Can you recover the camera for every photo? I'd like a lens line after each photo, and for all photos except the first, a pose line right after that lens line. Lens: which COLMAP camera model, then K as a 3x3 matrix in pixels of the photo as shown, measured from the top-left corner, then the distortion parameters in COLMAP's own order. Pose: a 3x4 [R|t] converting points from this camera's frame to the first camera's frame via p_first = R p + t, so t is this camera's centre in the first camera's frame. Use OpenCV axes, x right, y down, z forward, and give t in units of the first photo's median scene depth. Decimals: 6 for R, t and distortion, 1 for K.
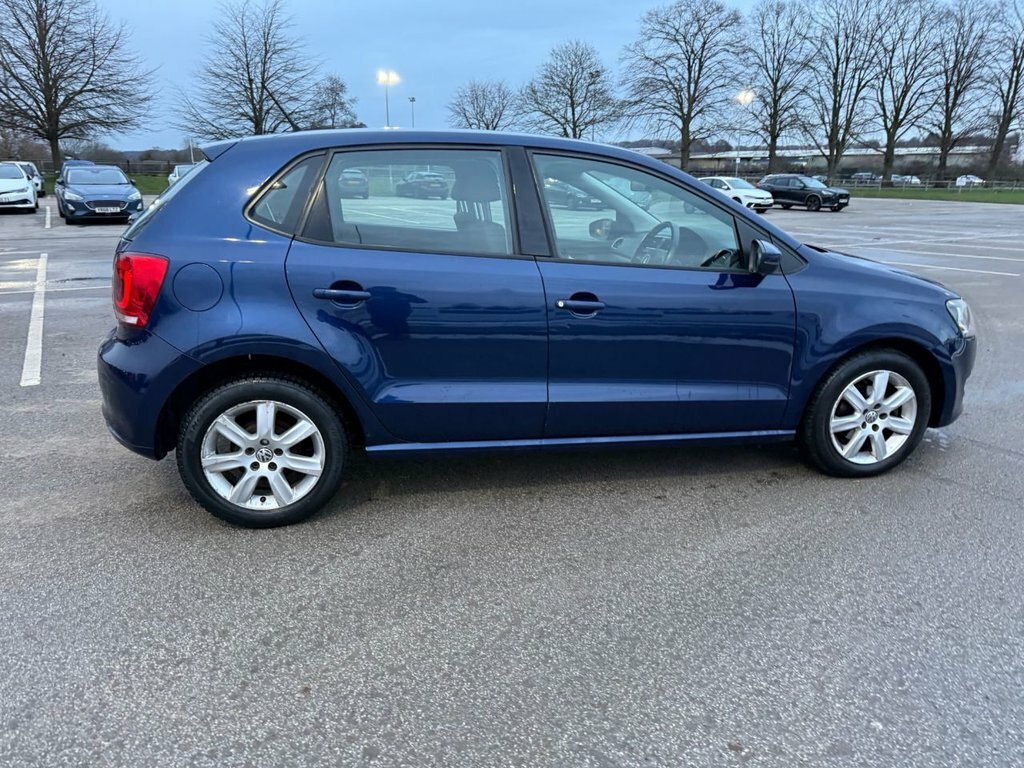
lens RADIAL K [[737.6, 0, 518.9], [0, 737.6, 388.6], [0, 0, 1]] dist [0.017221, -0.020507]
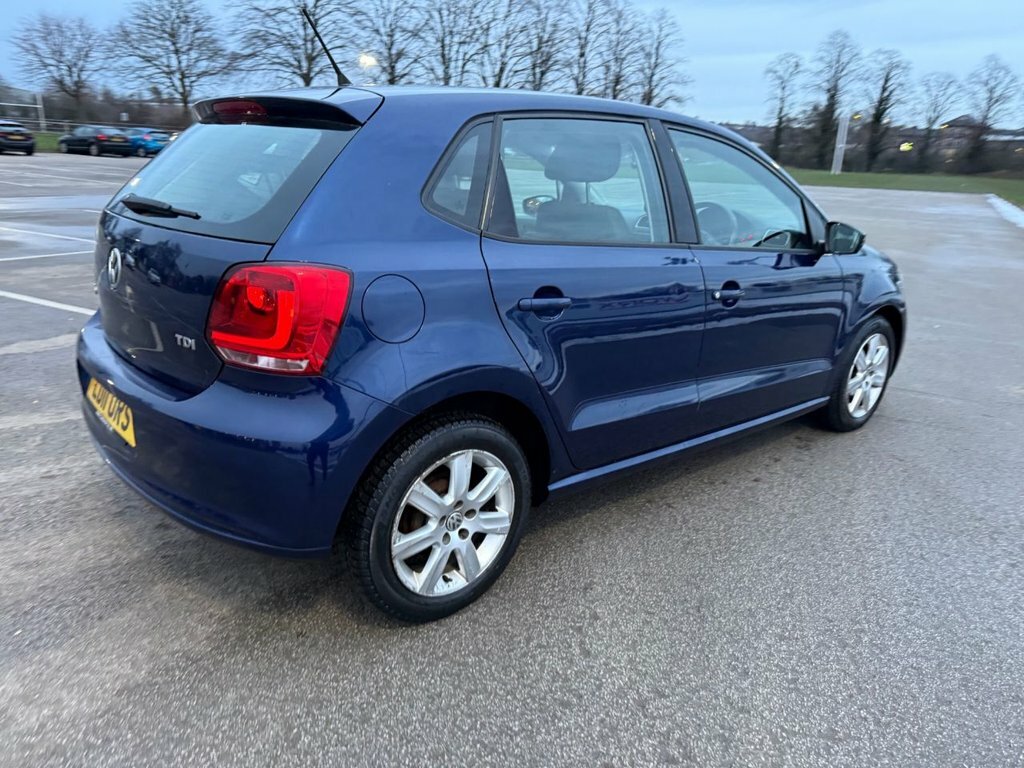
lens RADIAL K [[737.6, 0, 524.4], [0, 737.6, 384.5], [0, 0, 1]] dist [0.017221, -0.020507]
pose [[0.869943, -0.122293, 0.477749, -0.048897], [0.102687, 0.992451, 0.067059, -0.007259], [-0.482343, -0.009278, 0.875933, 0.023996]]
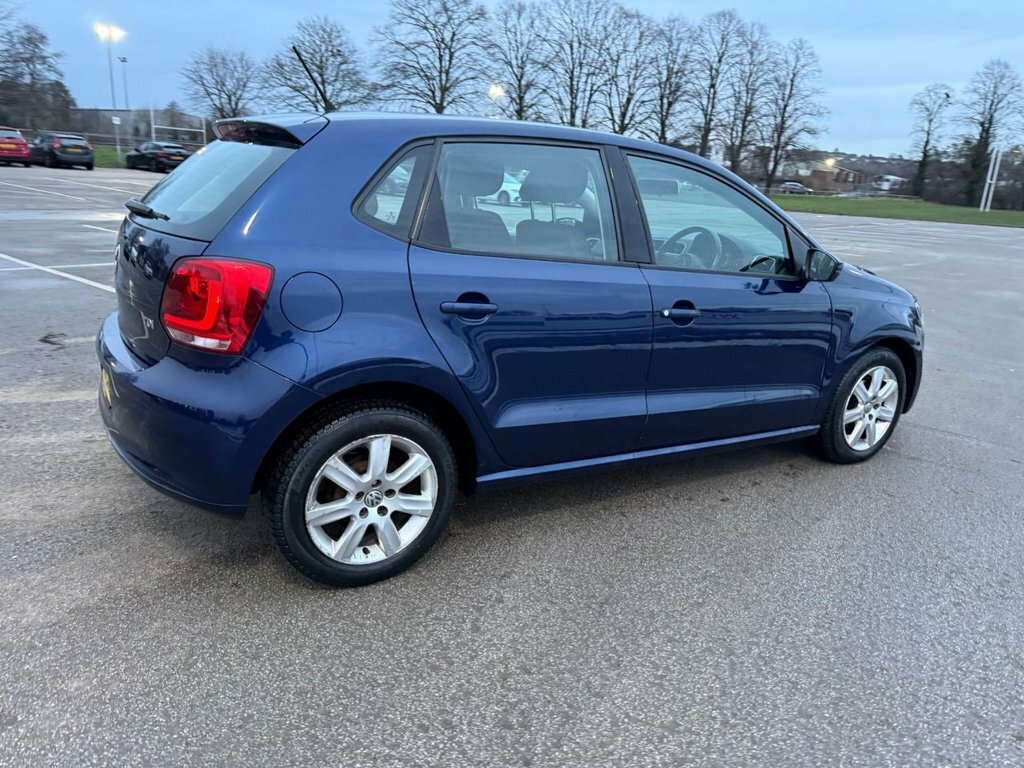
lens RADIAL K [[737.6, 0, 523.5], [0, 737.6, 386.0], [0, 0, 1]] dist [0.017221, -0.020507]
pose [[0.939403, -0.047450, 0.339515, -0.036198], [0.042358, 0.998851, 0.022399, -0.003889], [-0.340188, -0.006661, 0.940334, 0.012118]]
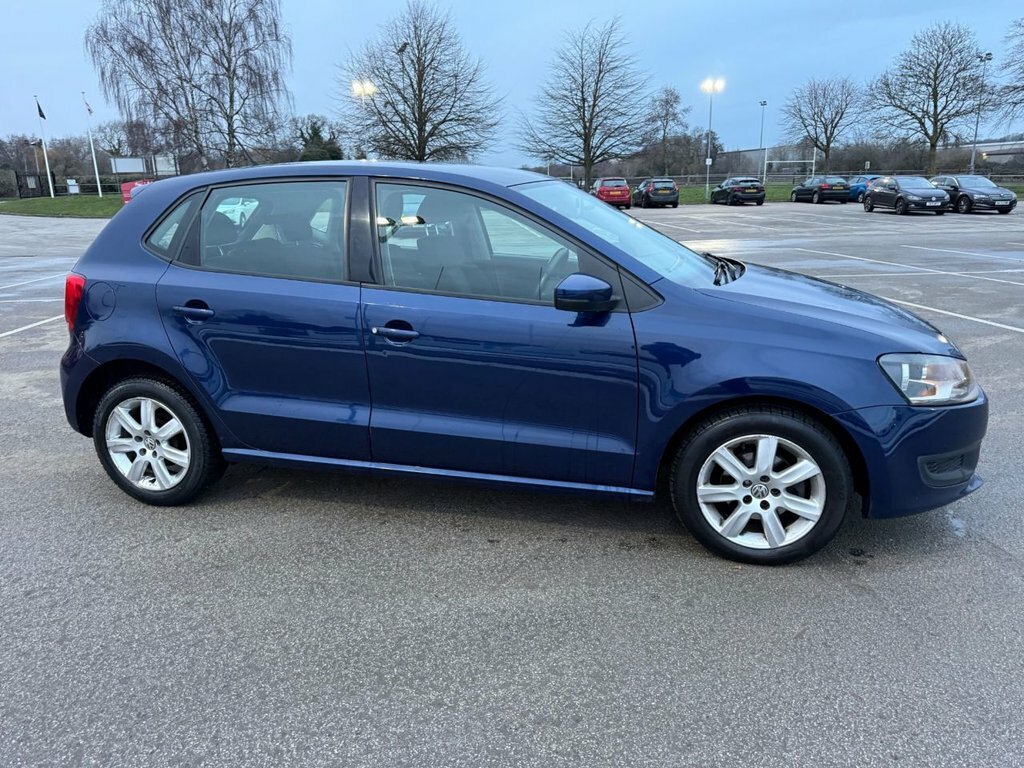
lens RADIAL K [[737.6, 0, 514.0], [0, 737.6, 380.8], [0, 0, 1]] dist [0.017221, -0.020507]
pose [[0.893795, 0.085631, -0.440224, 0.054308], [-0.094389, 0.995533, 0.002010, -0.005356], [0.438430, 0.039755, 0.897886, 0.014452]]
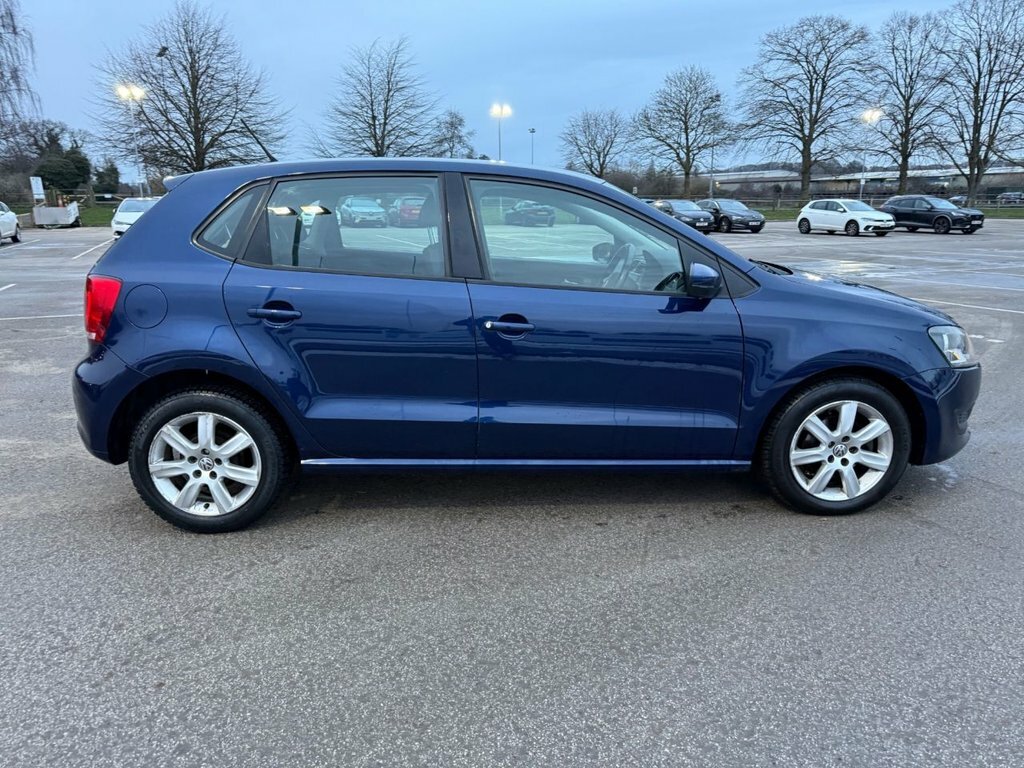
lens RADIAL K [[737.6, 0, 517.4], [0, 737.6, 384.8], [0, 0, 1]] dist [0.017221, -0.020507]
pose [[0.986748, 0.022595, -0.160679, 0.020876], [-0.028872, 0.998904, -0.036835, 0.000180], [0.159671, 0.040986, 0.986319, 0.001202]]
